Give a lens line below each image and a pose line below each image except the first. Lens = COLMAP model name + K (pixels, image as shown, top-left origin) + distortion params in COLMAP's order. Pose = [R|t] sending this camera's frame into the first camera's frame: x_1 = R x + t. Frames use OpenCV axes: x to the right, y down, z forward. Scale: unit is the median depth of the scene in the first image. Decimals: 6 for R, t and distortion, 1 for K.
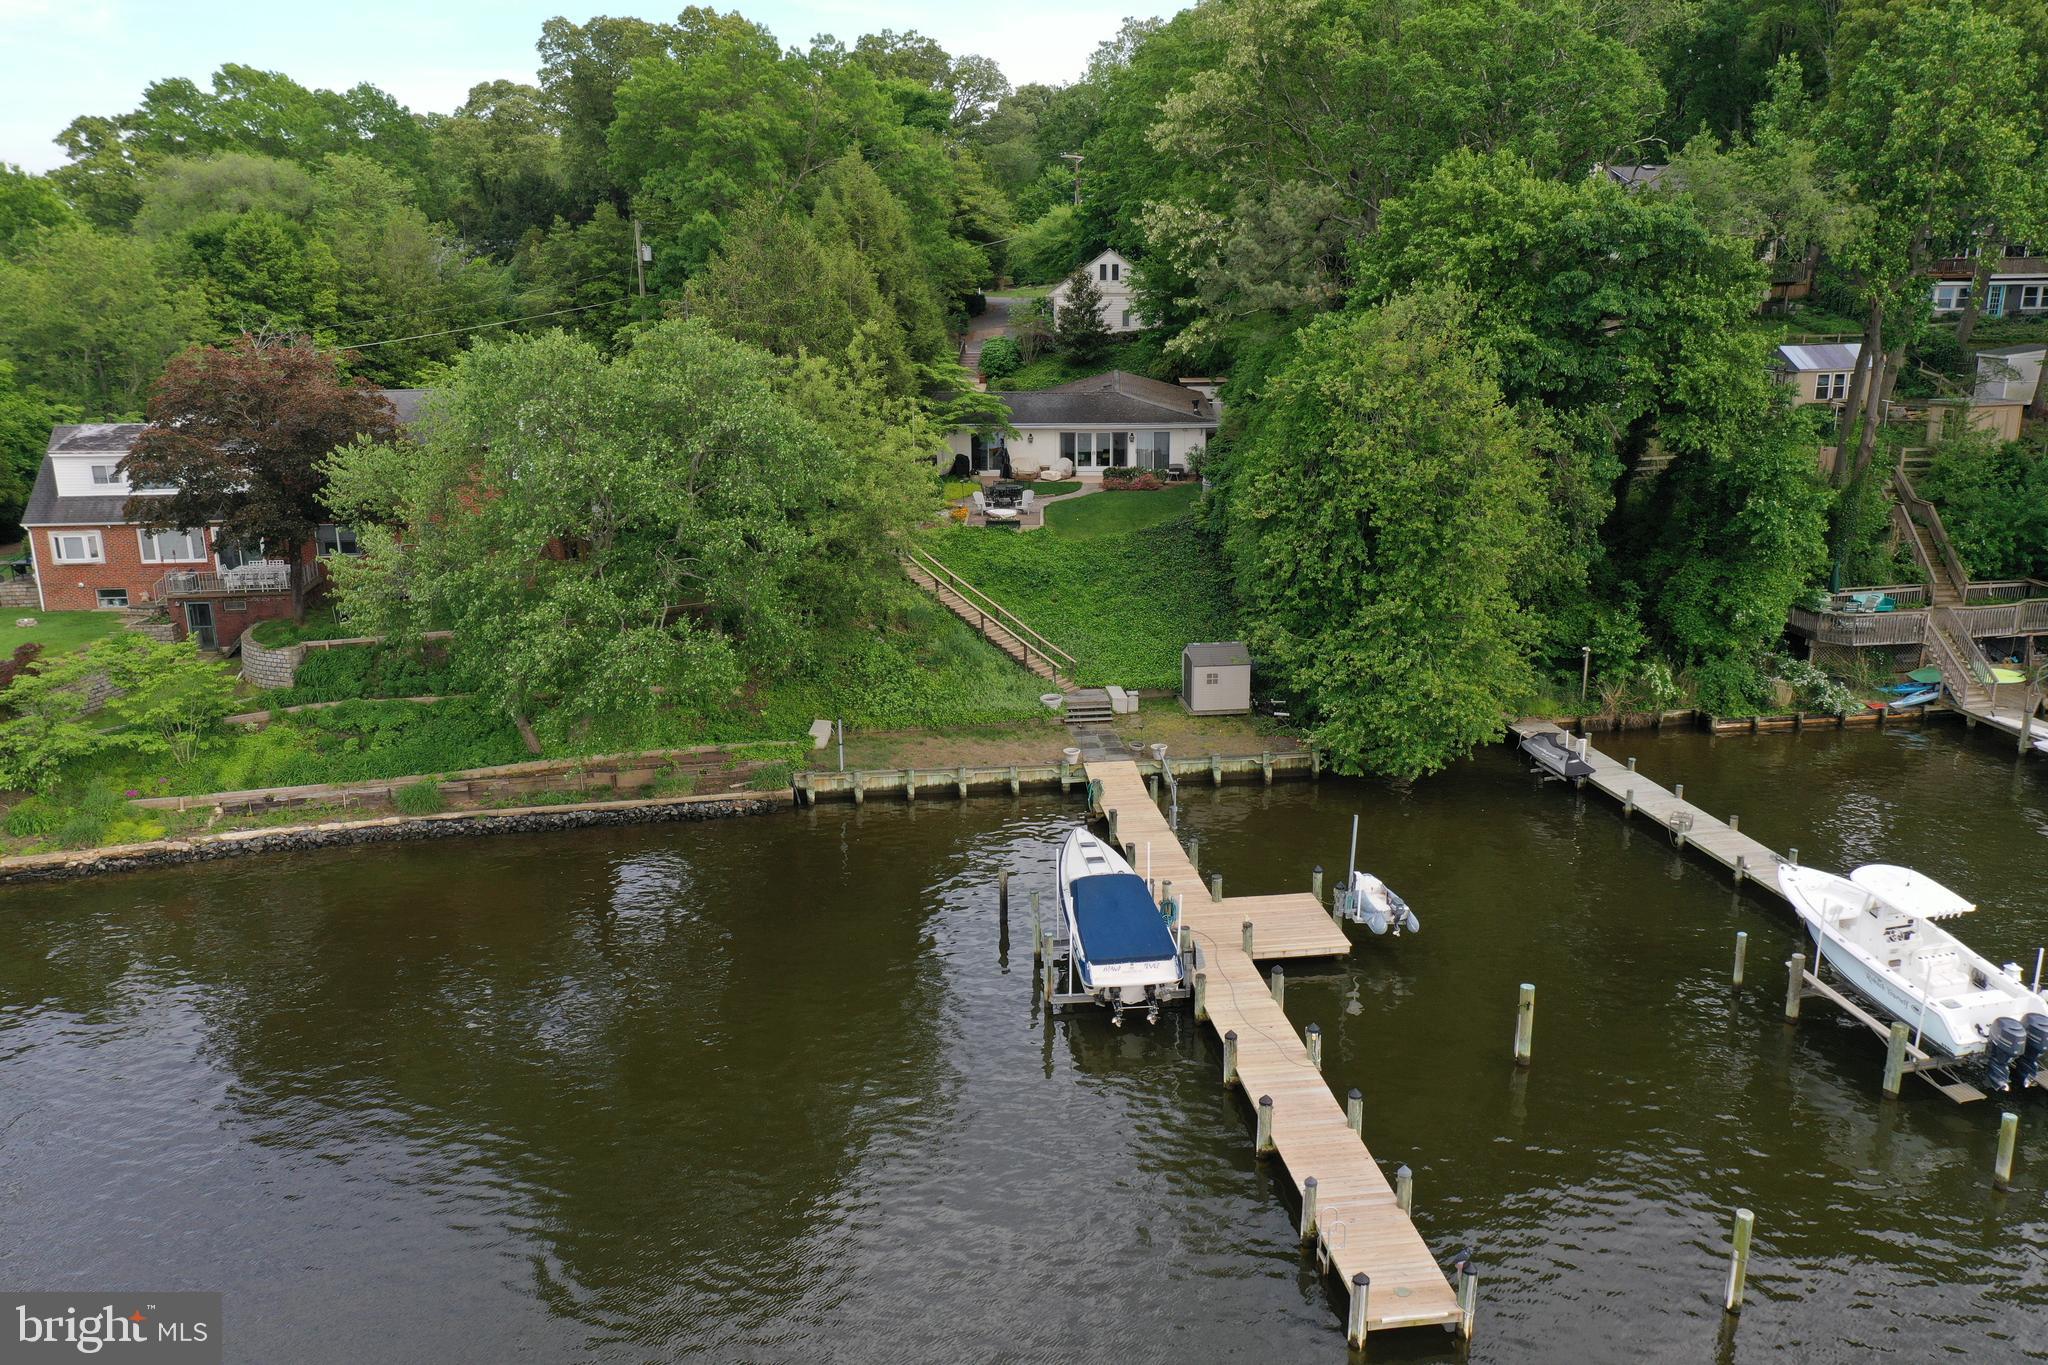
lens RADIAL K [[1620.4, 0, 1024.9], [0, 1620.4, 692.7], [0, 0, 1]] dist [0.004667, 0.010906]
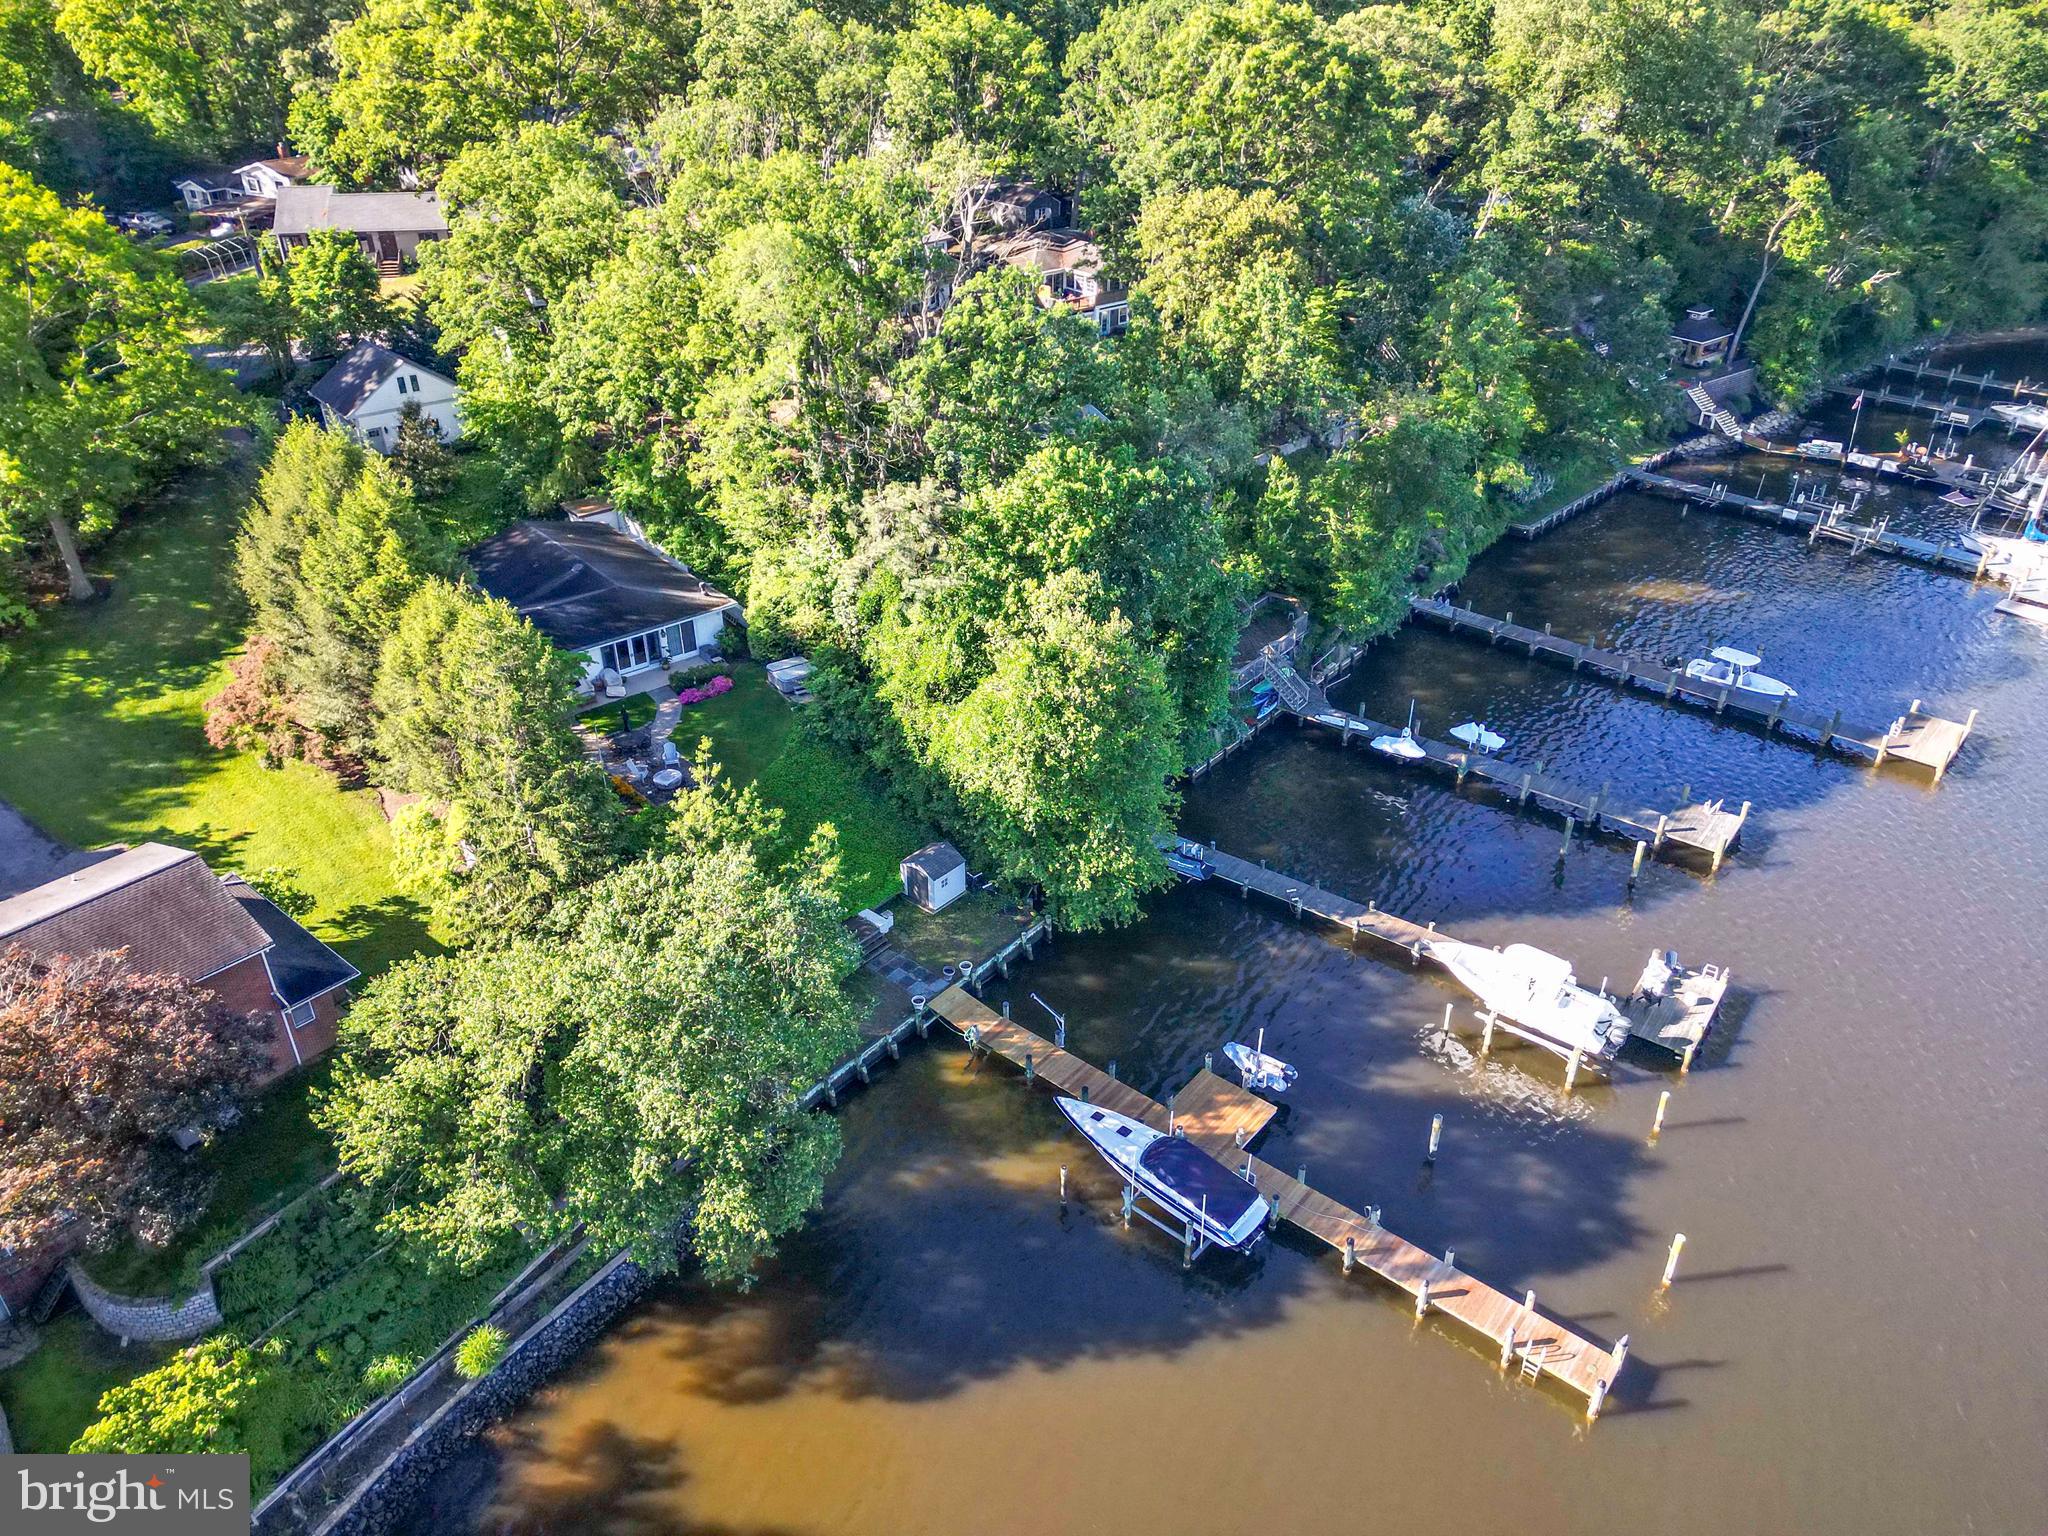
lens RADIAL K [[1436.4, 0, 1019.9], [0, 1436.4, 750.4], [0, 0, 1]] dist [0.078103, -0.052789]
pose [[0.727583, -0.337700, 0.597145, -0.479673], [0.179276, 0.933798, 0.309648, -0.443800], [-0.662180, -0.118241, 0.739957, 0.129790]]
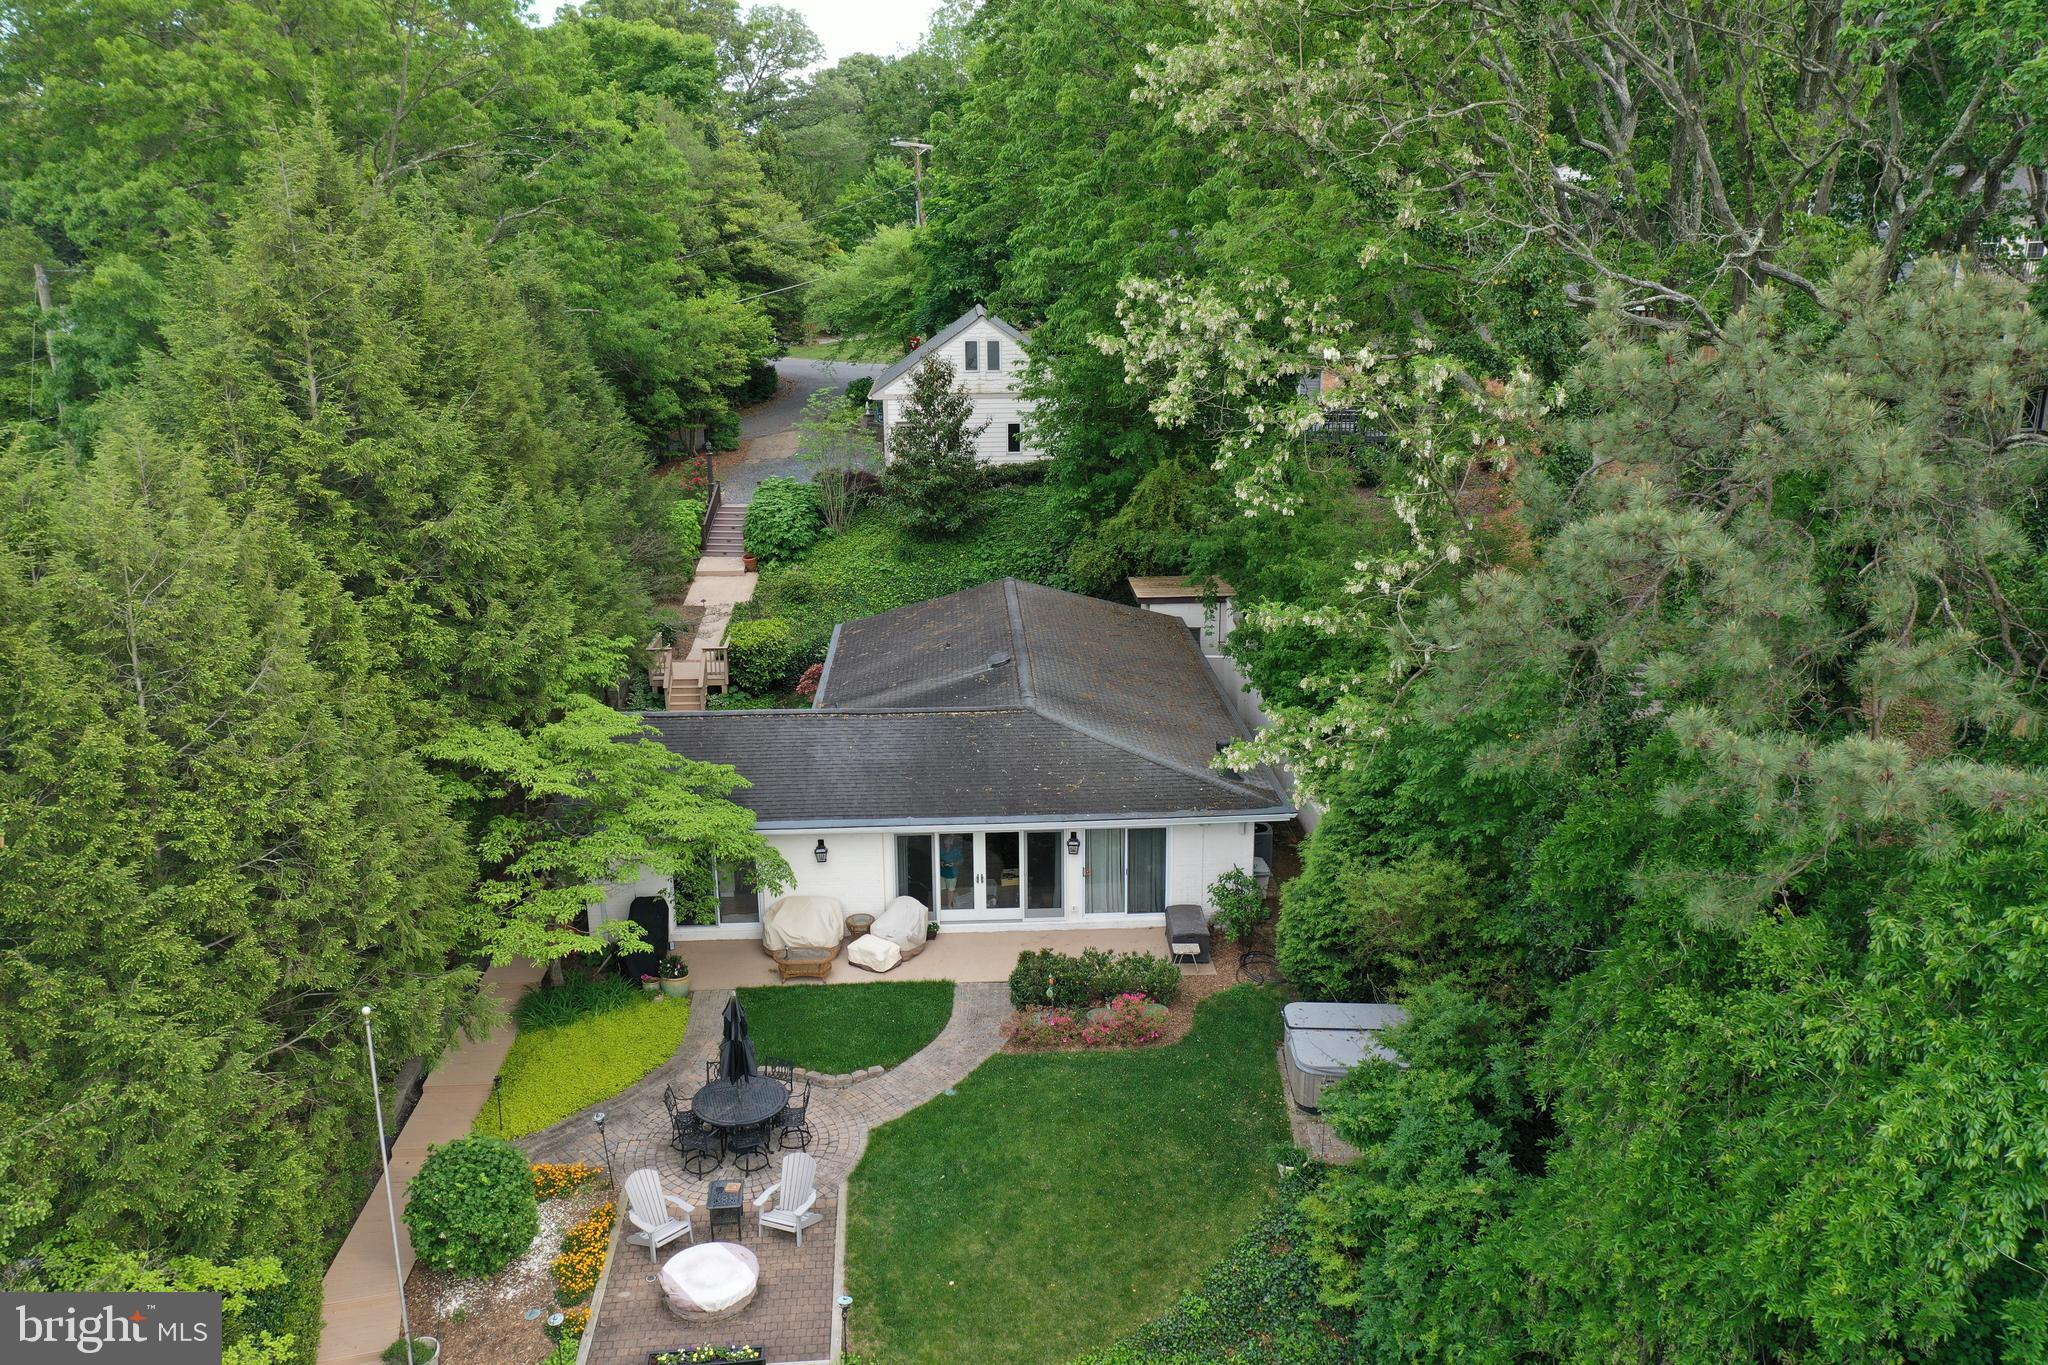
lens RADIAL K [[1620.4, 0, 1023.0], [0, 1620.4, 685.6], [0, 0, 1]] dist [0.004667, 0.010906]
pose [[0.995702, -0.024805, 0.089228, 0.023808], [0.024563, 0.999691, 0.003817, -0.255705], [-0.089295, -0.001608, 0.996004, 0.772900]]
